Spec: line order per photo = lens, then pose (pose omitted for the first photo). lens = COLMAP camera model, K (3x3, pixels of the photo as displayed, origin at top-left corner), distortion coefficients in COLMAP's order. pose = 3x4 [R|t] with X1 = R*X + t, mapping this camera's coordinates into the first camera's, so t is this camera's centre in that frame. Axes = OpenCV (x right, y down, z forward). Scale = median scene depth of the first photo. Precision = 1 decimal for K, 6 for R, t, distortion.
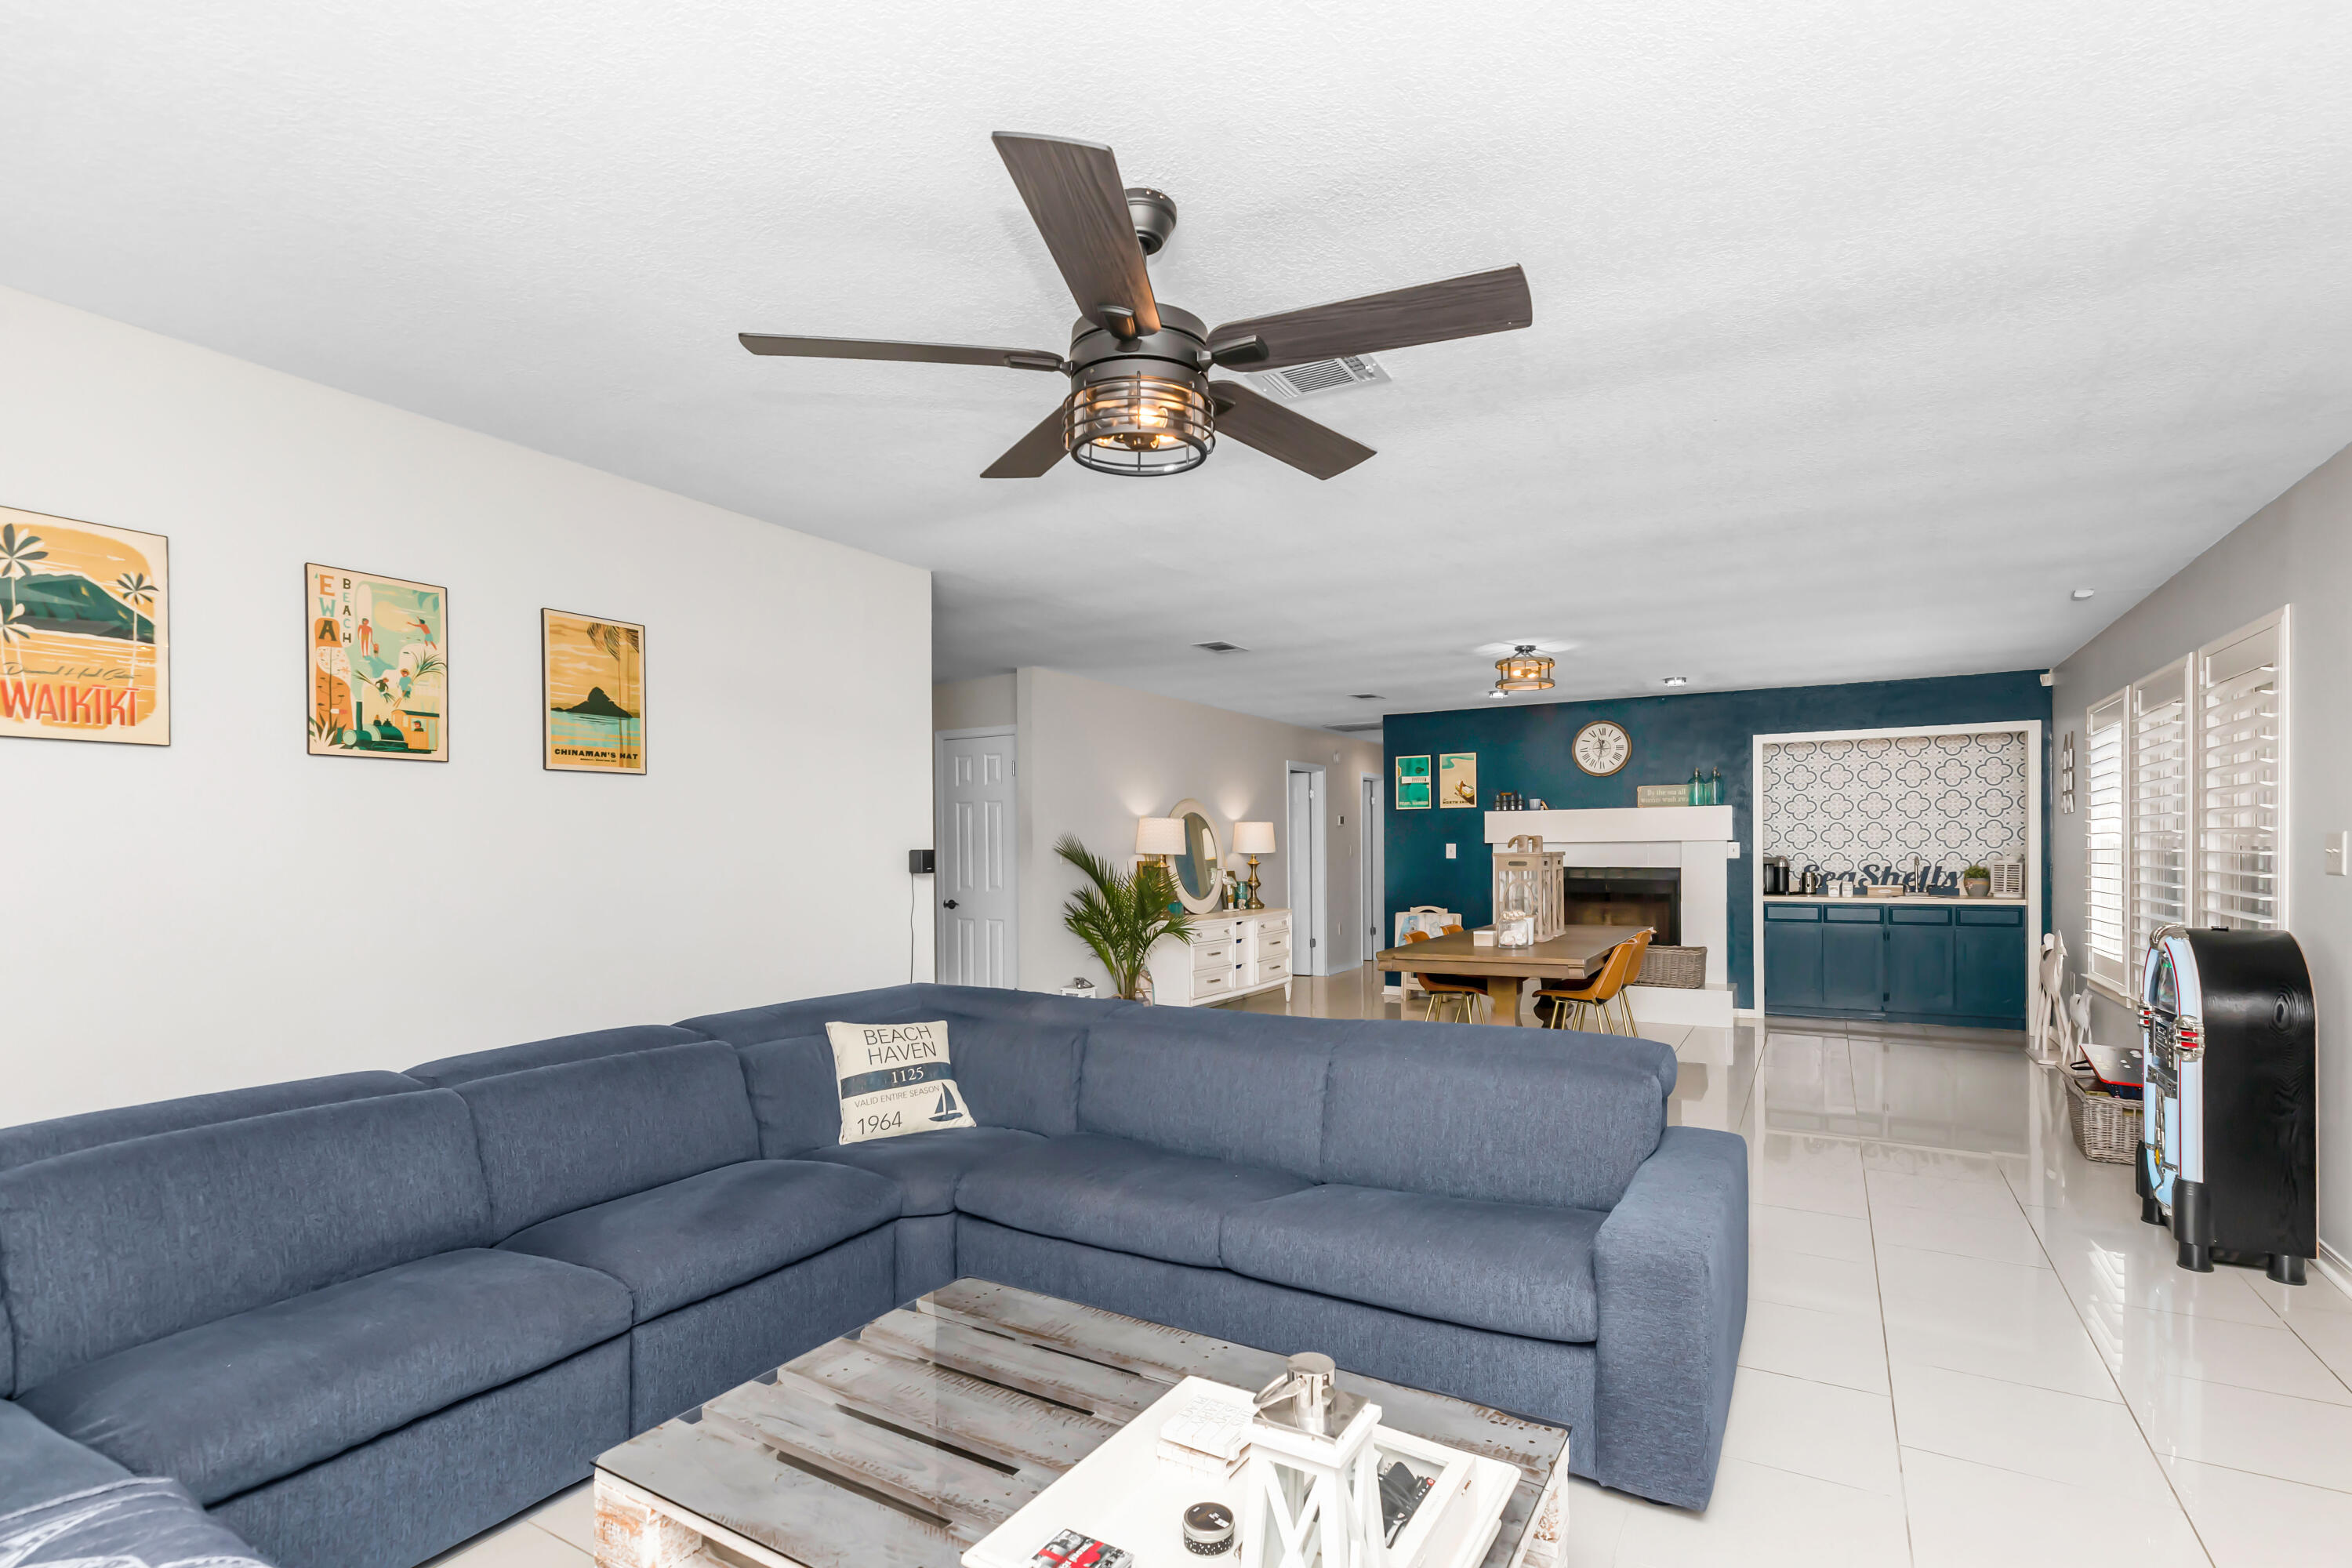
lens RADIAL K [[1103.4, 0, 1150.9], [0, 1103.4, 861.9], [0, 0, 1]] dist [0.001969, 0.000283]
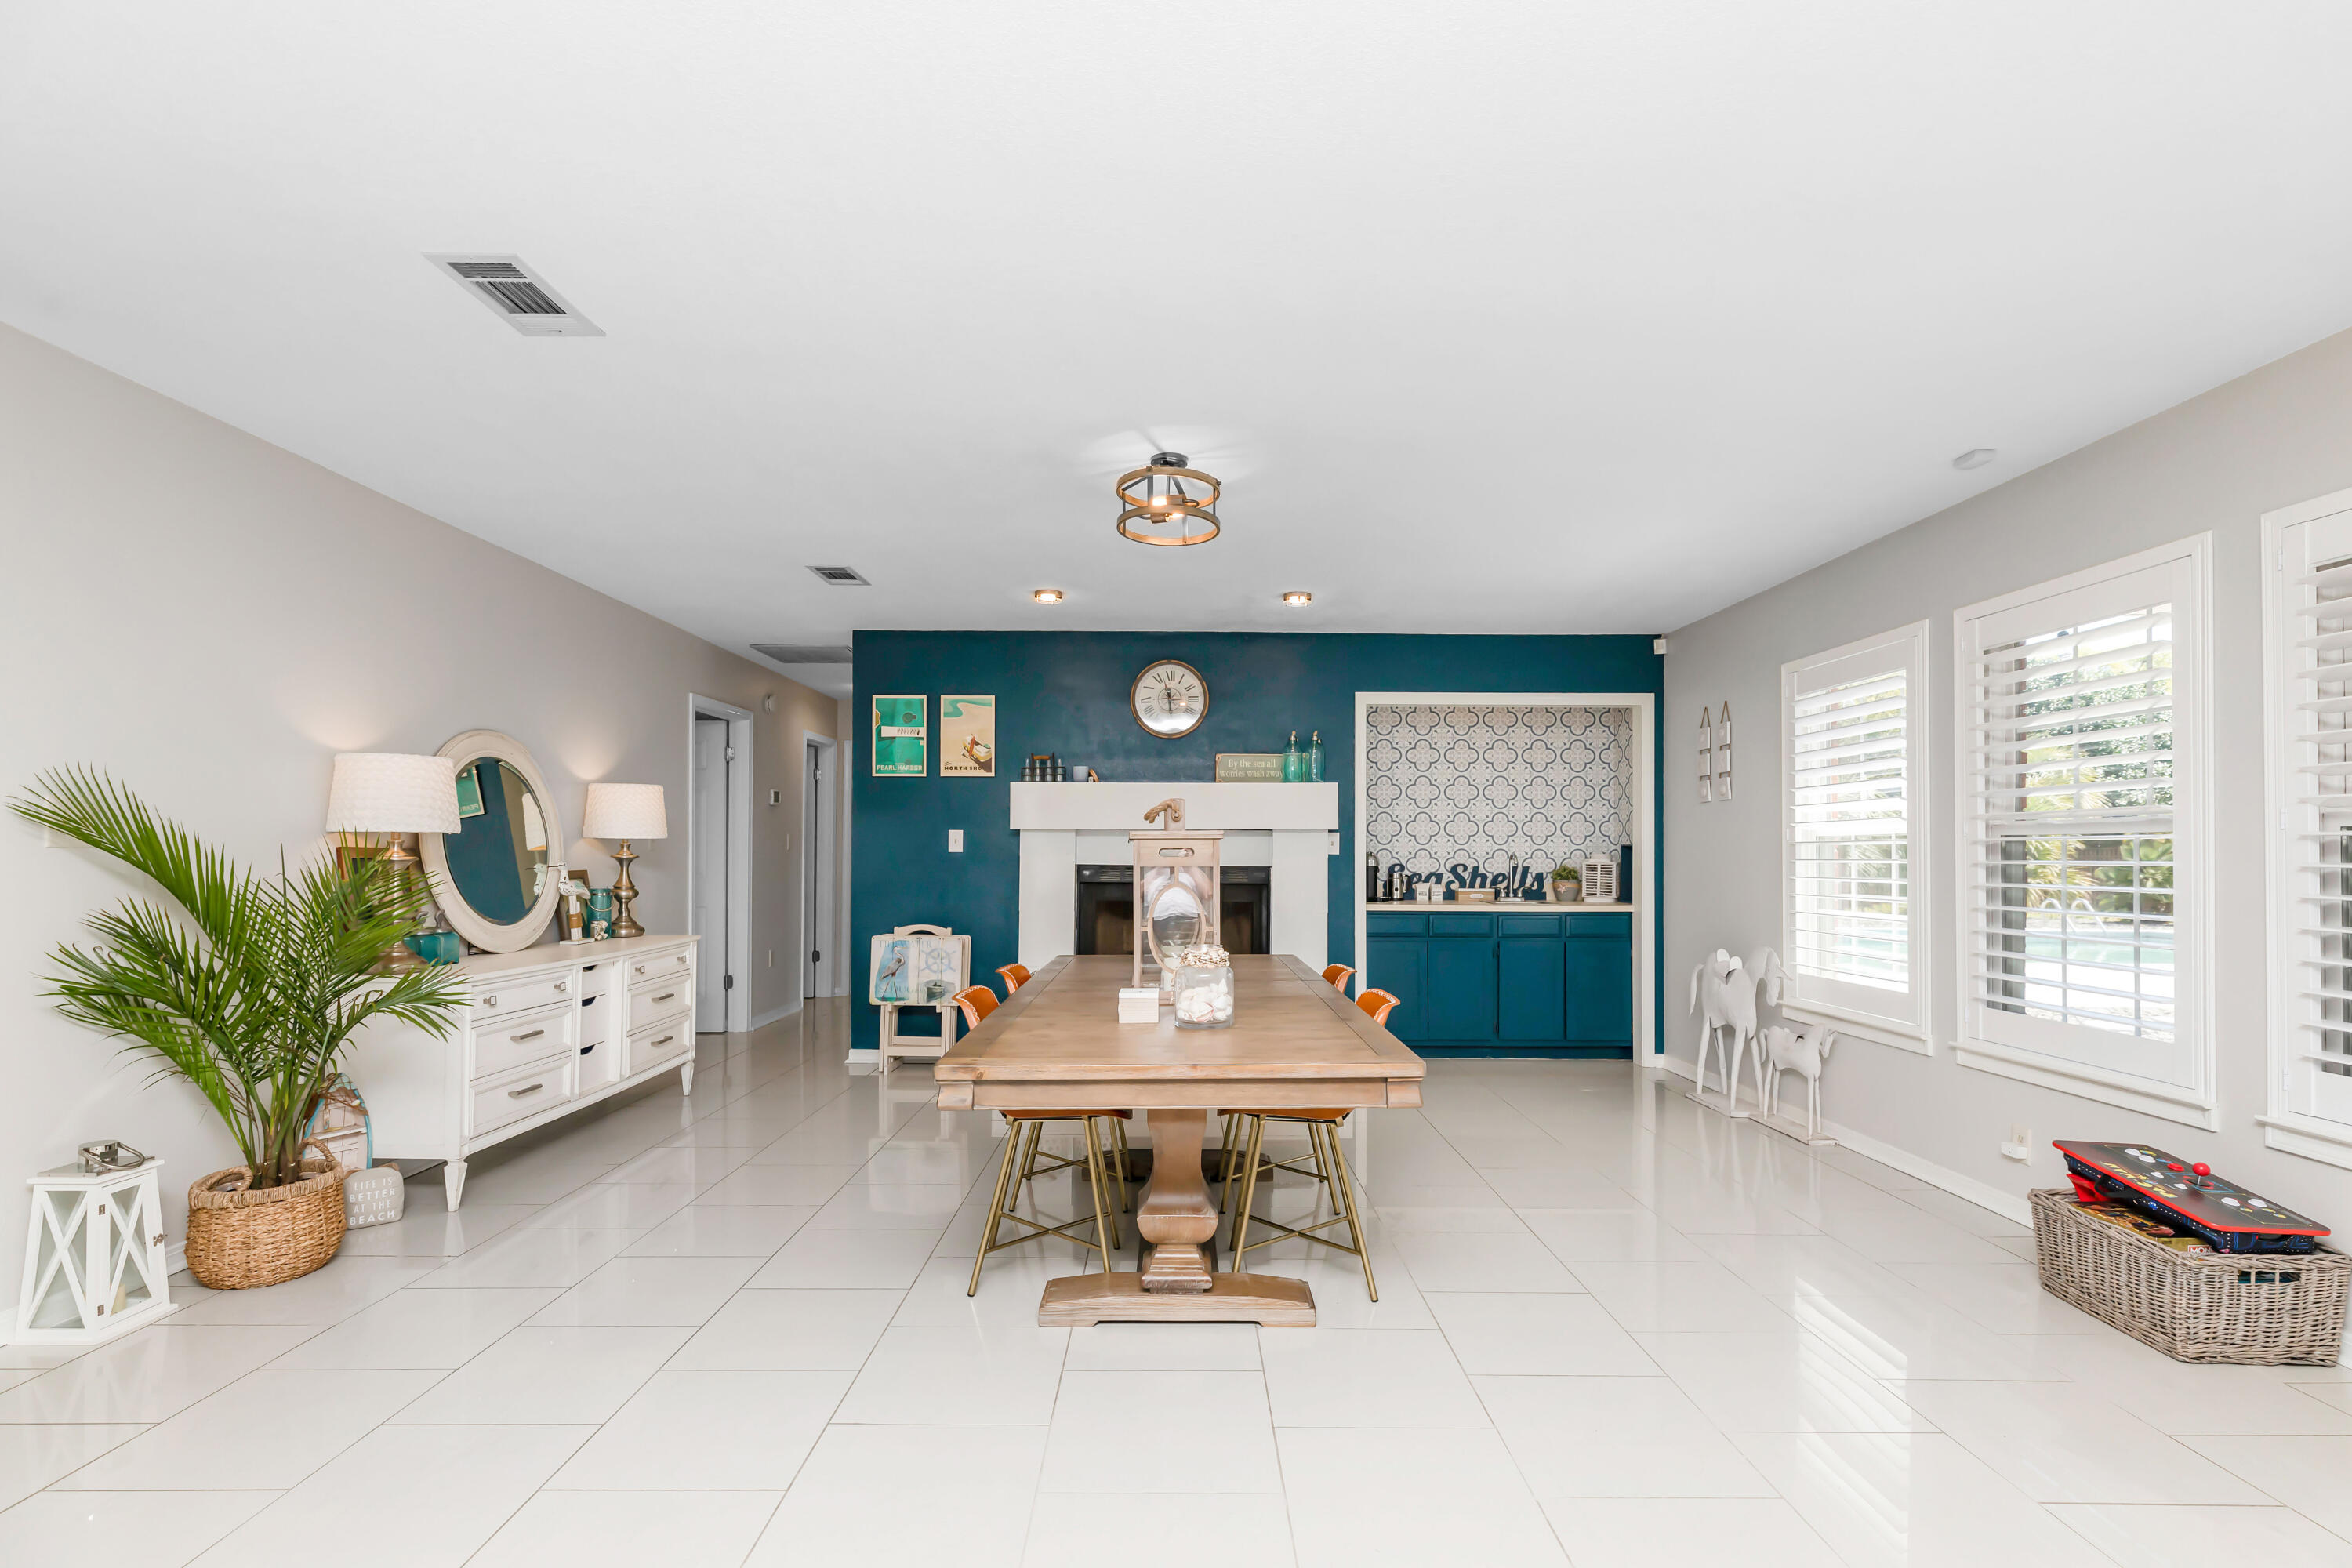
lens RADIAL K [[1074.3, 0, 1167.9], [0, 1074.3, 846.6], [0, 0, 1]] dist [0.001312, -0.000241]
pose [[0.855012, 0.014019, 0.518419, 0.050826], [-0.004304, 0.999792, -0.019938, 0.006565], [-0.518591, 0.014816, 0.854894, 0.426983]]
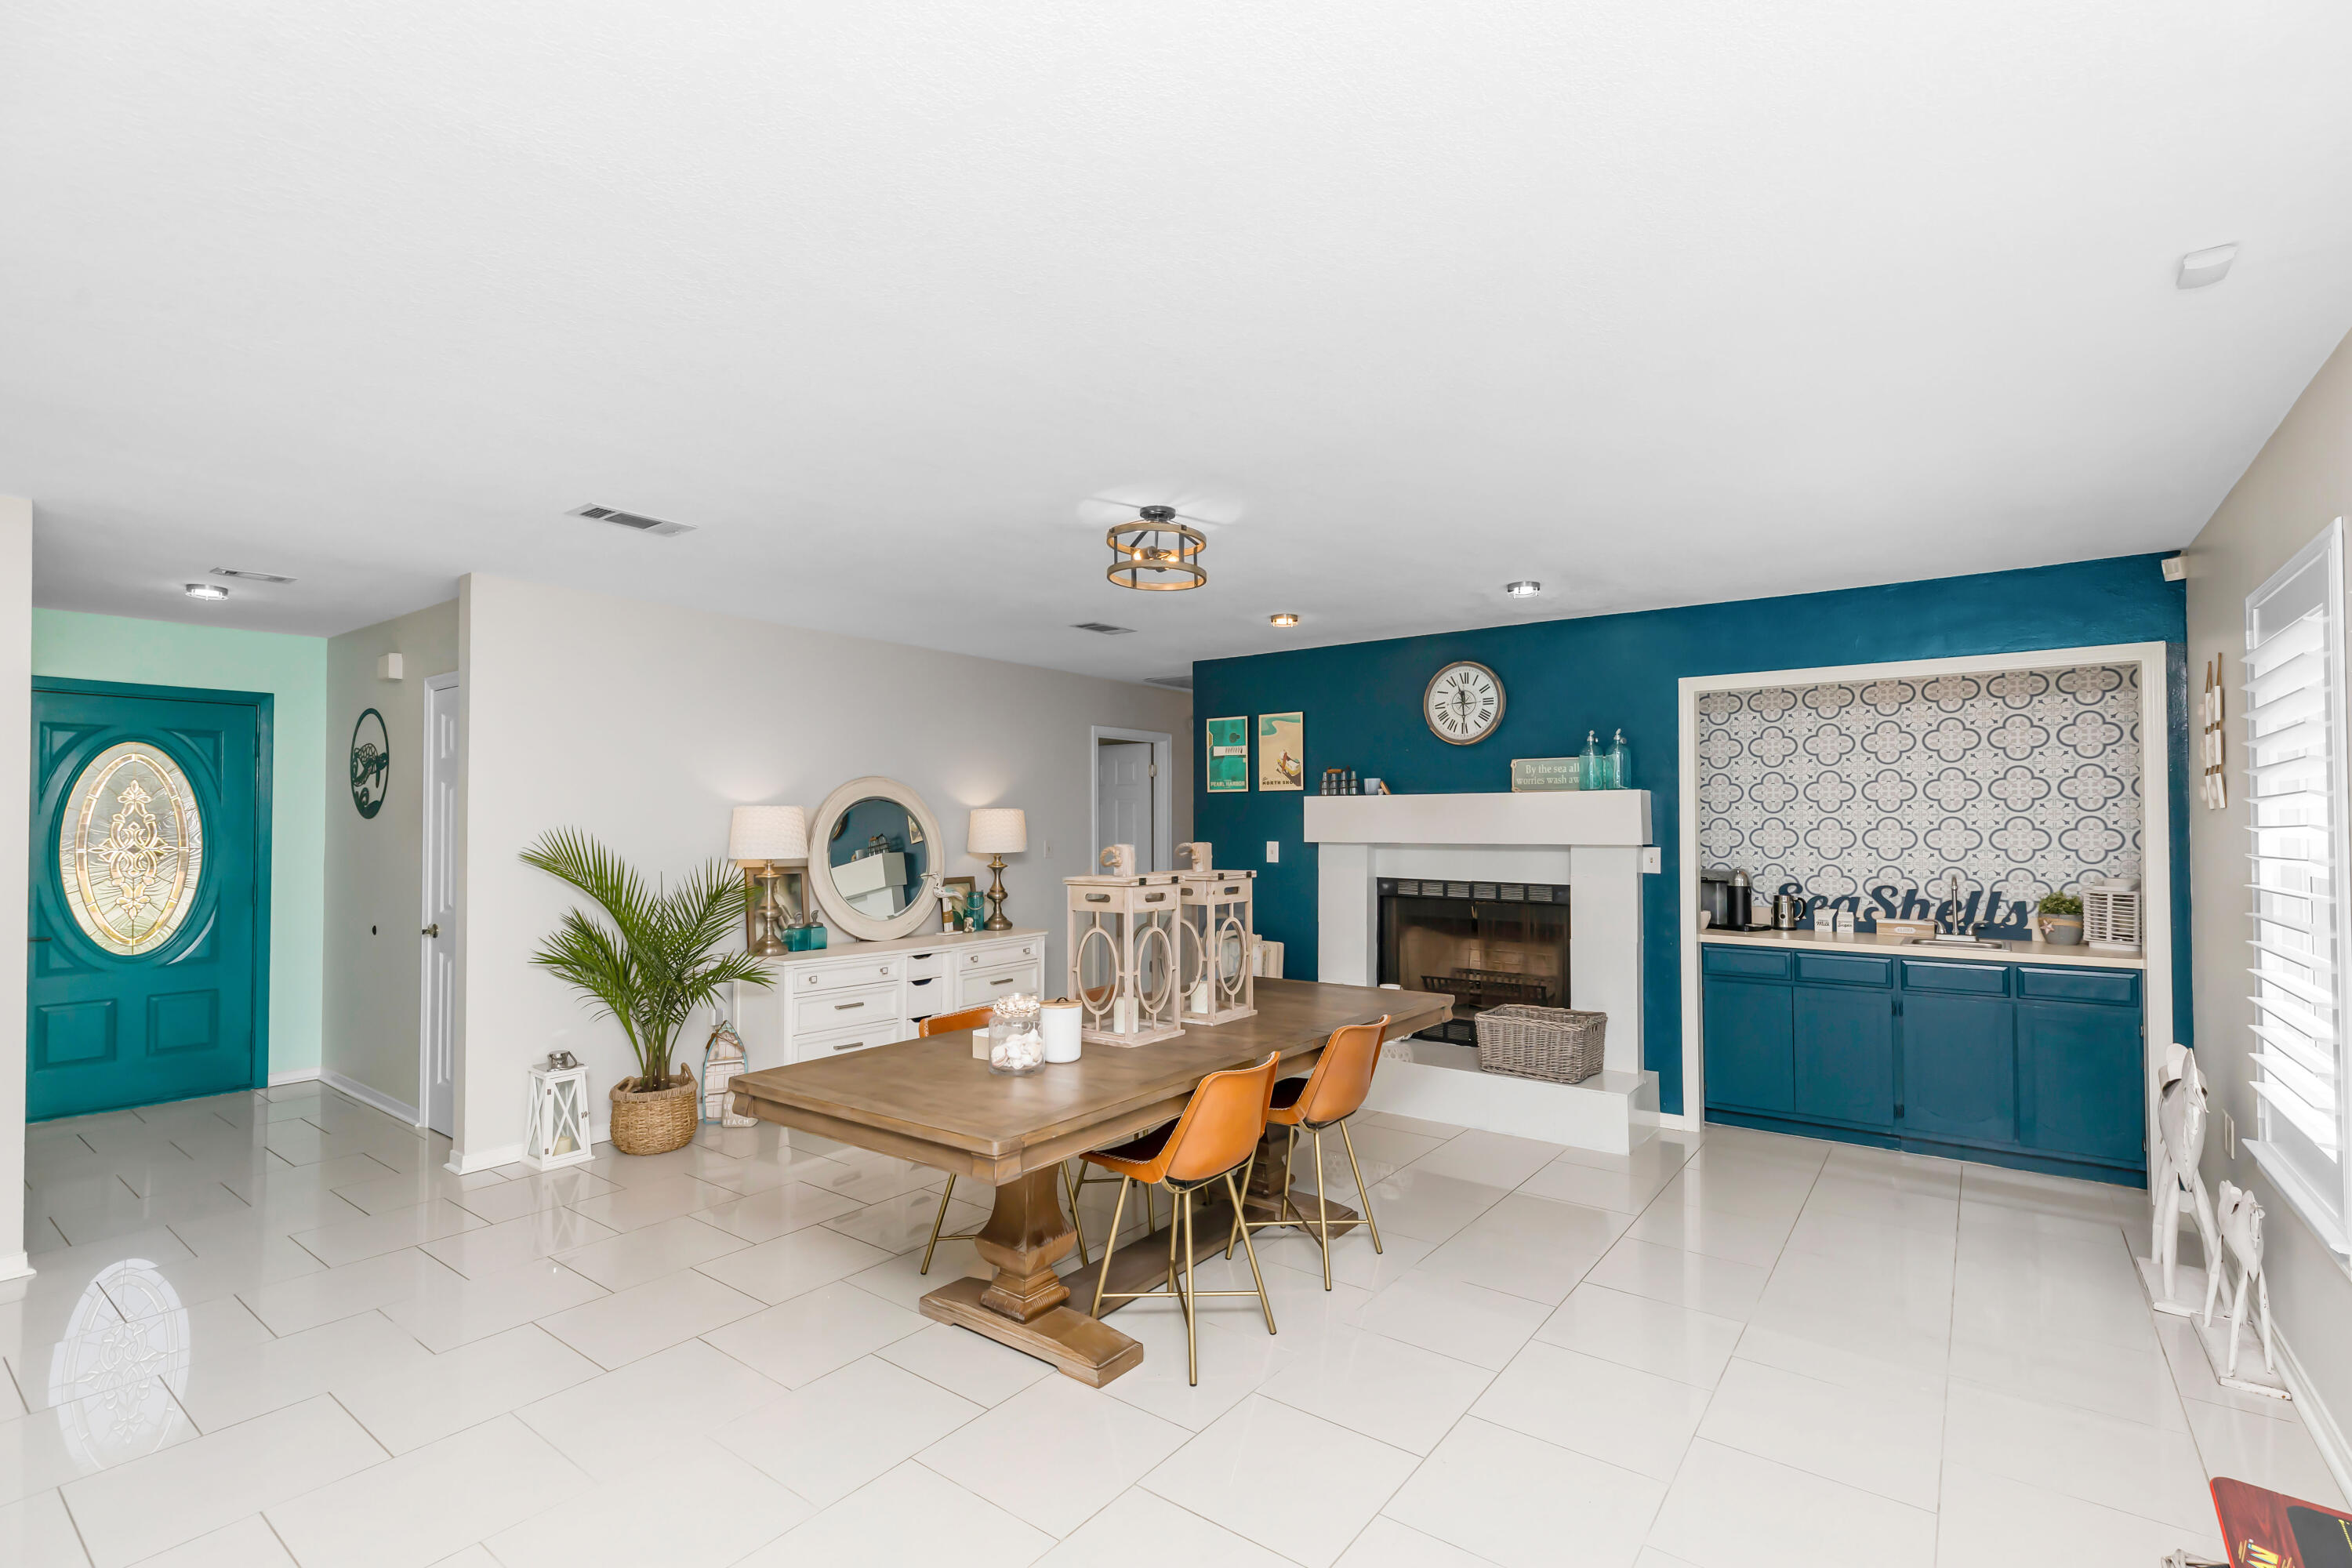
lens RADIAL K [[1063.8, 0, 1178.7], [0, 1063.8, 809.0], [0, 0, 1]] dist [0.003945, -0.000091]
pose [[0.995068, 0.006238, -0.099002, 0.315036], [-0.008898, 0.999611, -0.026443, -0.021318], [0.098799, 0.027193, 0.994736, 0.360843]]
